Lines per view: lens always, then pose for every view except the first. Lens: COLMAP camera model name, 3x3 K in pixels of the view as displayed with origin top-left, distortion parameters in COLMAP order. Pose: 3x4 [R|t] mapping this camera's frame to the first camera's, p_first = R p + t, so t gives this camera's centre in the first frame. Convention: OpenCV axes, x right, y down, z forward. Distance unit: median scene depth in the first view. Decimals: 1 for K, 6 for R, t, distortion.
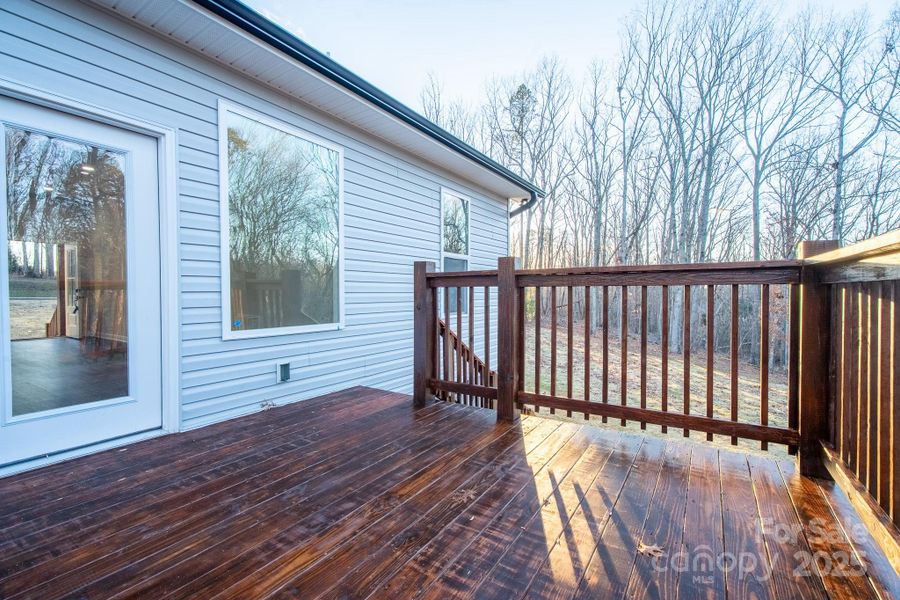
lens RADIAL K [[401.9, 0, 450.0], [0, 401.9, 300.0], [0, 0, 1]] dist [-0.000261, -0.000126]
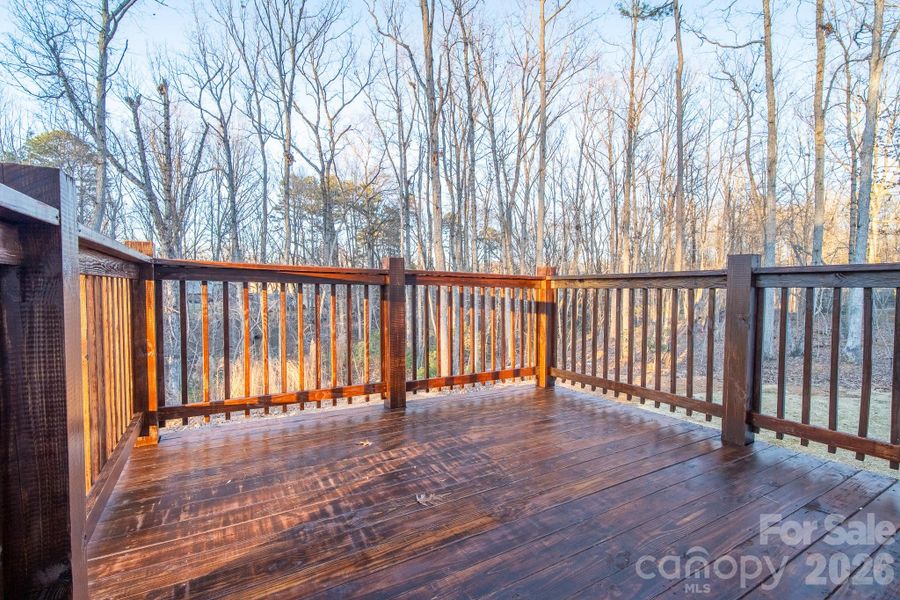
lens RADIAL K [[401.9, 0, 450.0], [0, 401.9, 300.0], [0, 0, 1]] dist [-0.000261, -0.000126]
pose [[-0.894743, -0.023972, 0.445938, -0.430250], [-0.004950, 0.999029, 0.043772, -0.038955], [-0.446554, 0.036957, -0.893993, 1.815541]]
